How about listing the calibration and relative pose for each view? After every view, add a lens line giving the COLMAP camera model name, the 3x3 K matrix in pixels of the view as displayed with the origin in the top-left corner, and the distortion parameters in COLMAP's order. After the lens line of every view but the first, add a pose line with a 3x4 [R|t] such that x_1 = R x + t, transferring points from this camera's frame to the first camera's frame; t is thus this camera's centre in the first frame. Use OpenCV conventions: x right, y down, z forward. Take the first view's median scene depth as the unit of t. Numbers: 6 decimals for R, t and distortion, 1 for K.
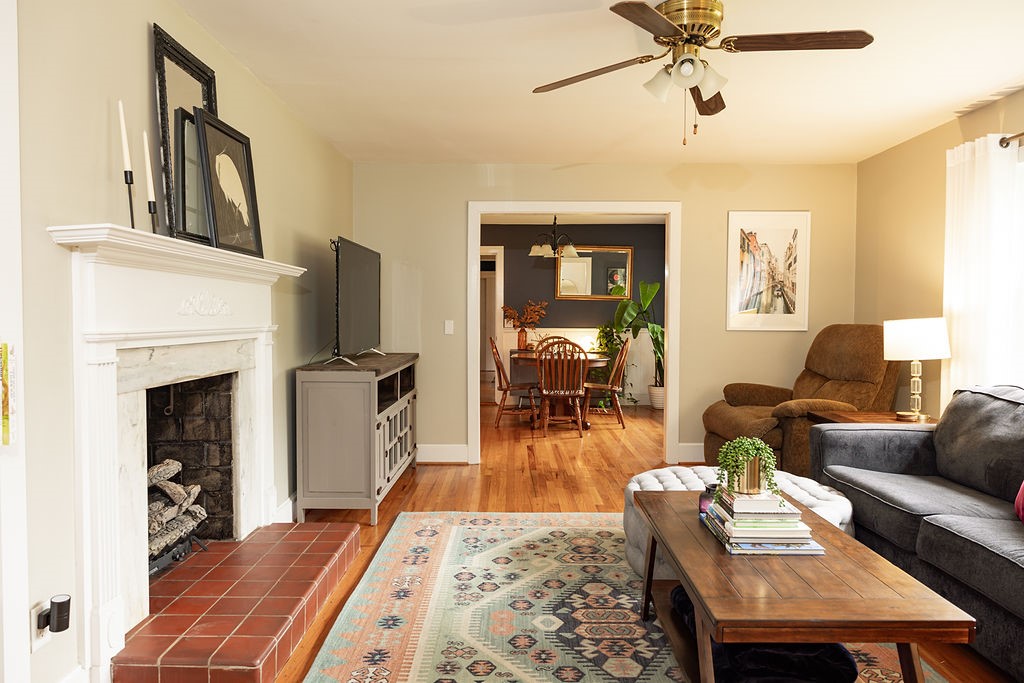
lens RADIAL K [[694.6, 0, 510.1], [0, 694.6, 339.5], [0, 0, 1]] dist [0.002289, -0.001329]
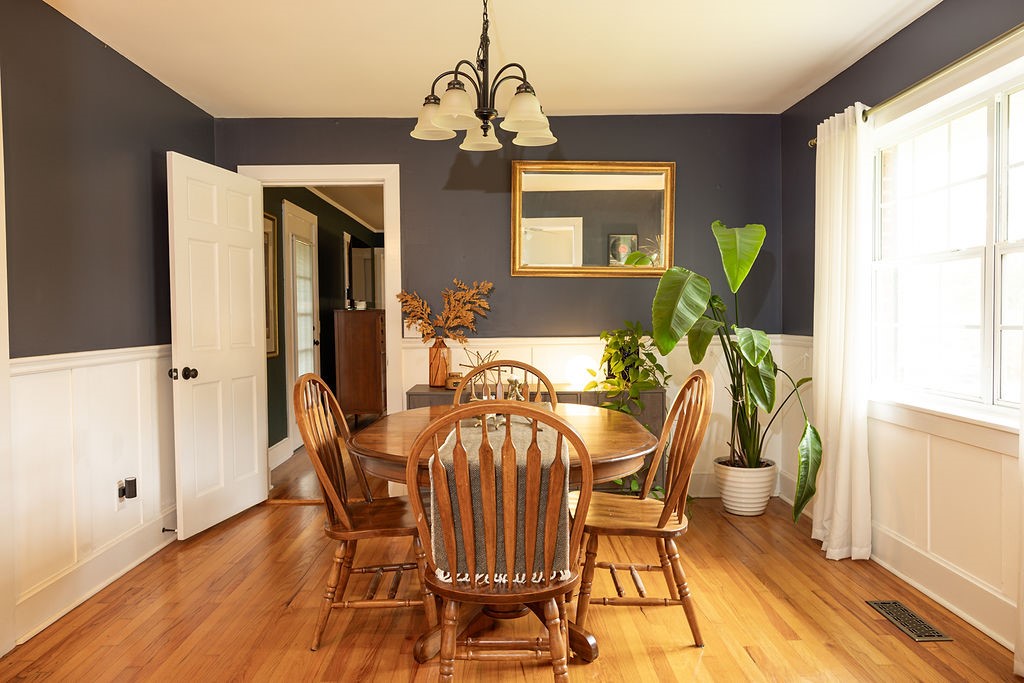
lens RADIAL K [[694.6, 0, 510.1], [0, 694.6, 339.5], [0, 0, 1]] dist [0.002289, -0.001329]
pose [[0.999702, -0.015048, 0.019214, 0.057524], [0.014981, 0.999881, 0.003628, -0.017412], [-0.019266, -0.003339, 0.999809, 0.551876]]
